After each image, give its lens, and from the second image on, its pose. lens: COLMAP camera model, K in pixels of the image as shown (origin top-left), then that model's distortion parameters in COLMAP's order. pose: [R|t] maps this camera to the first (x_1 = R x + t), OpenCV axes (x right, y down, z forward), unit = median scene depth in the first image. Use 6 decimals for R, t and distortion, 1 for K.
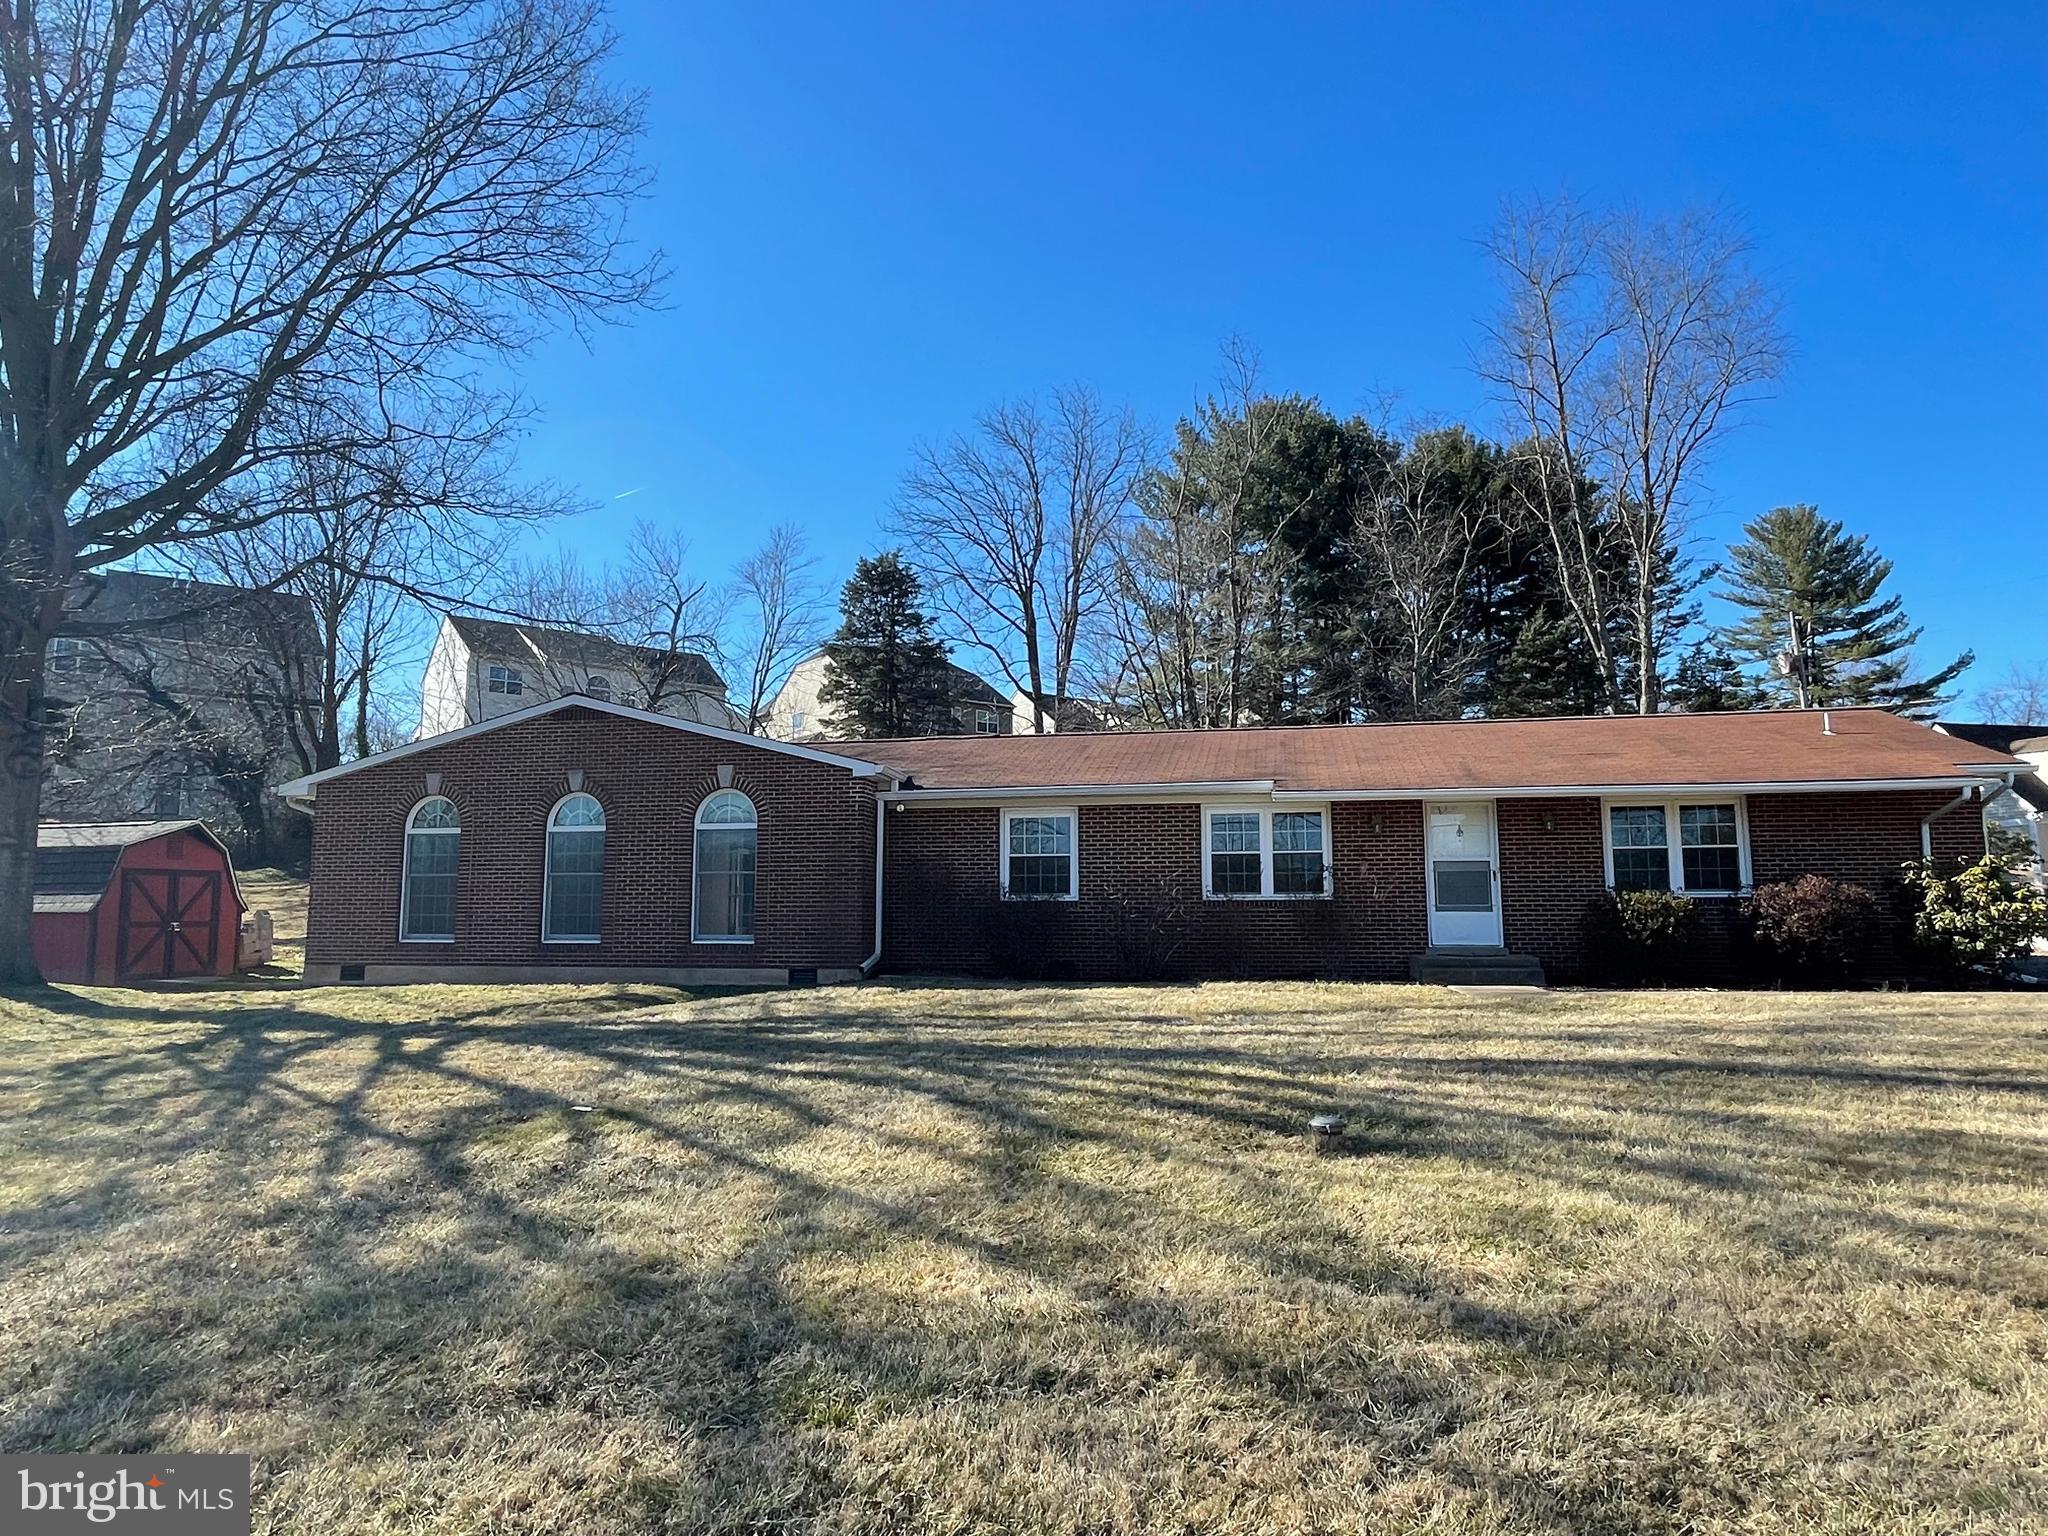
lens RADIAL K [[1242.9, 0, 1024.0], [0, 1242.9, 768.0], [0, 0, 1]] dist [0.002423, -0.000360]
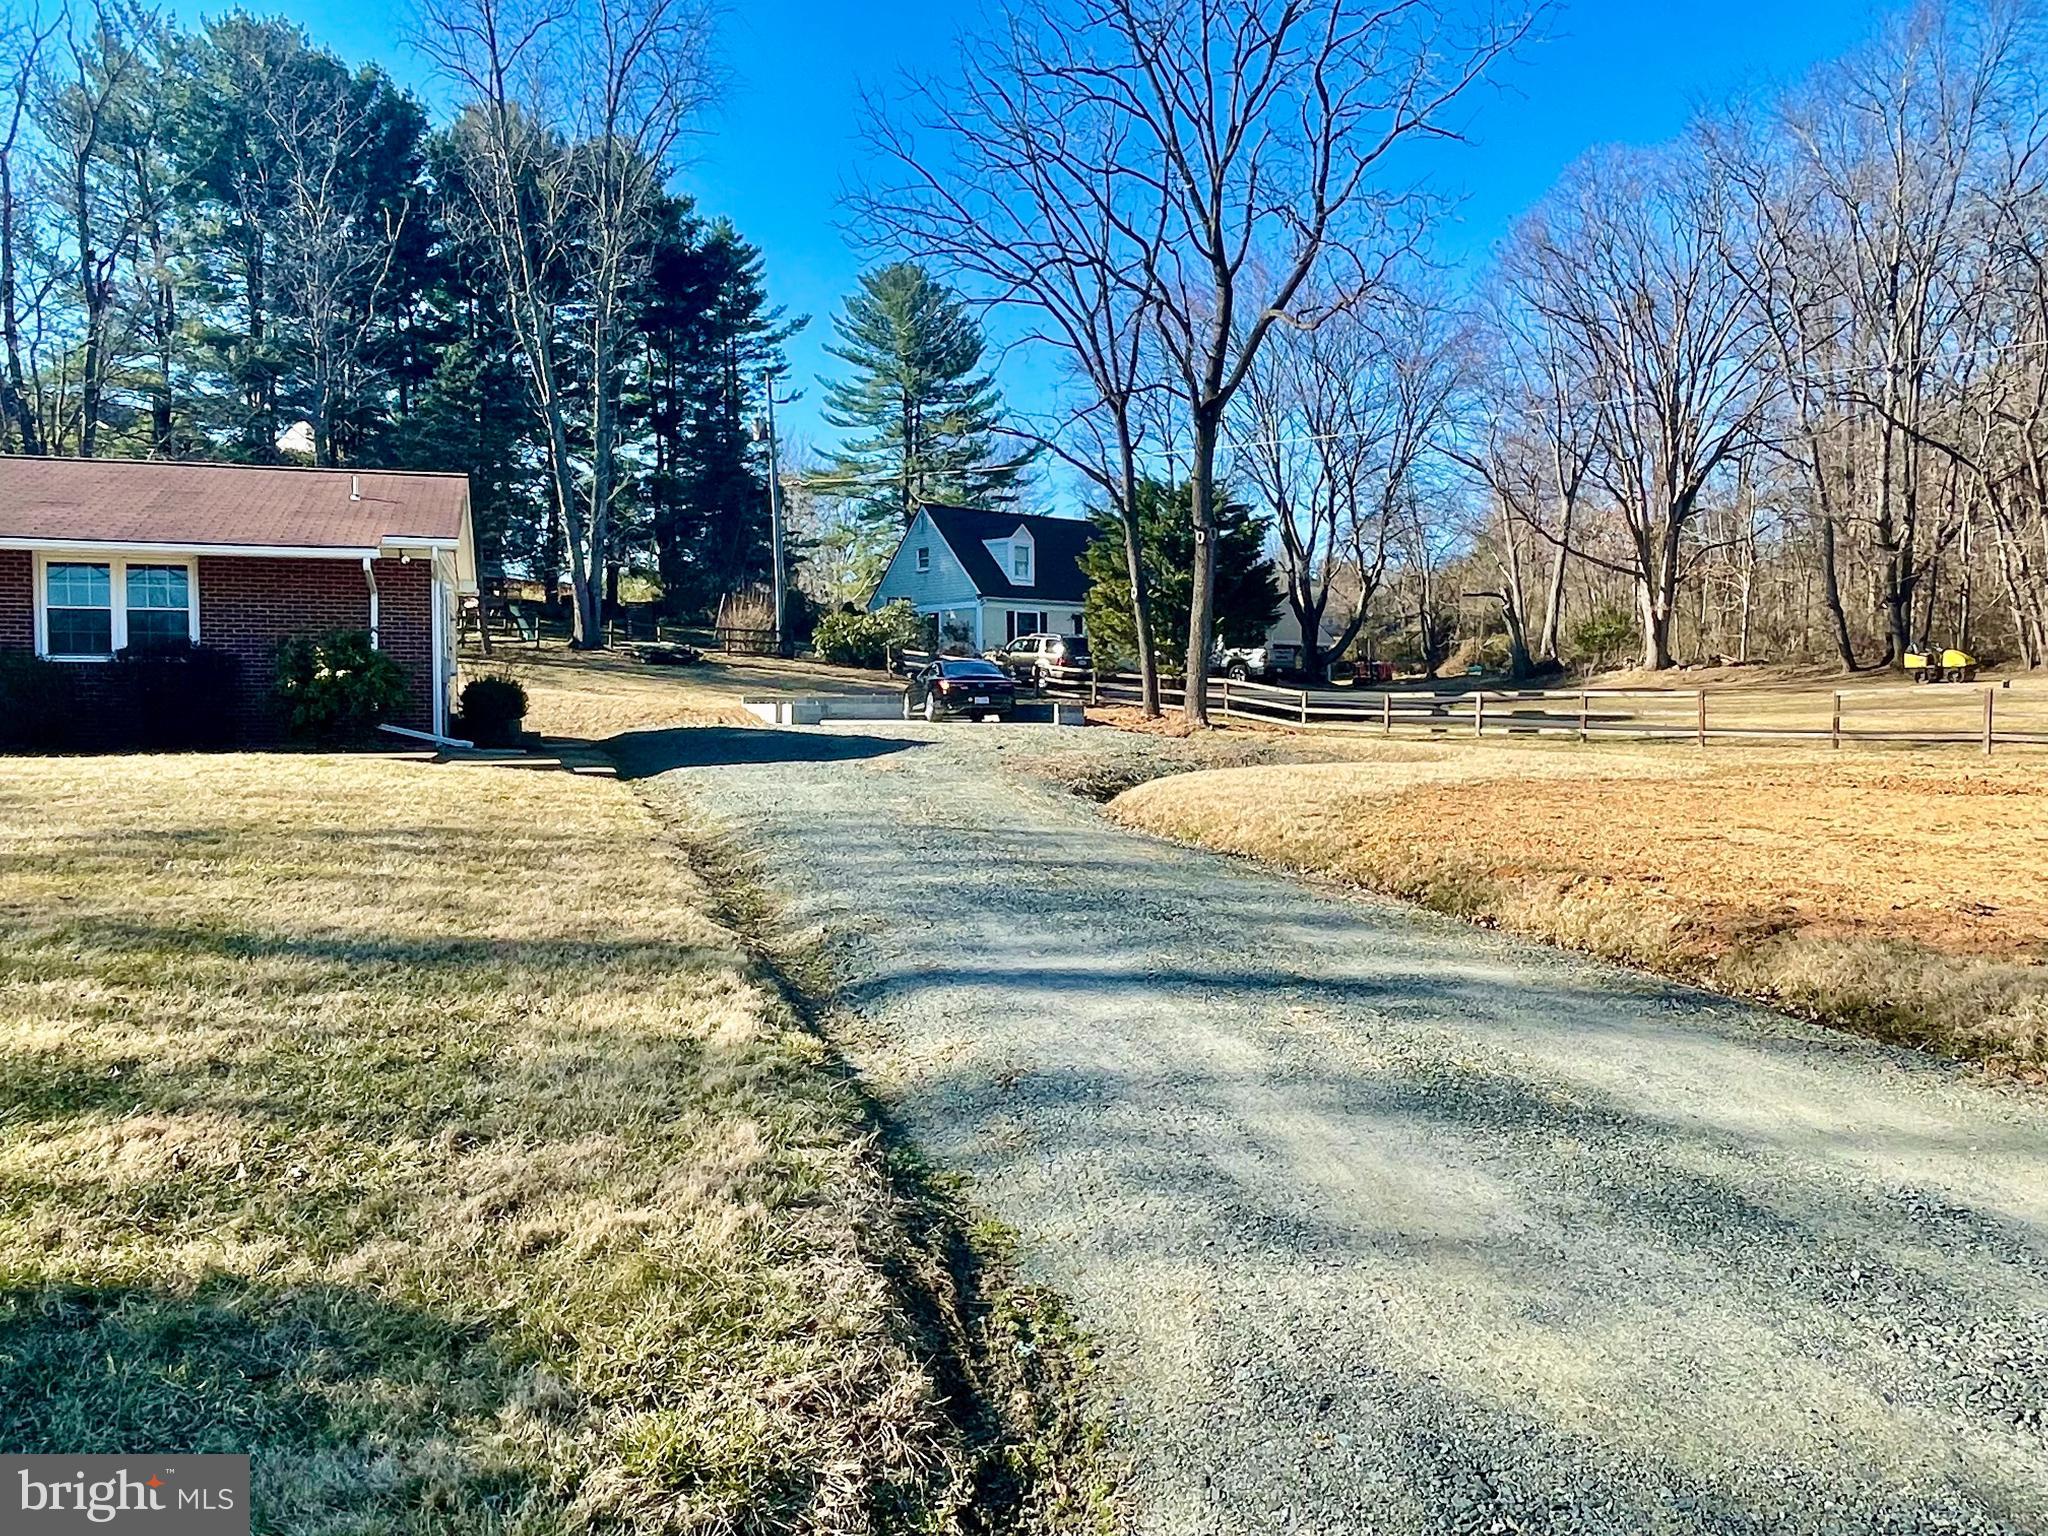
lens RADIAL K [[1493.0, 0, 1024.0], [0, 1493.0, 768.0], [0, 0, 1]] dist [0.004966, -0.001578]
pose [[0.868987, -0.016660, 0.494554, 0.231026], [-0.066475, 0.986443, 0.150035, -0.013738], [-0.490349, -0.163254, 0.856099, -0.144269]]
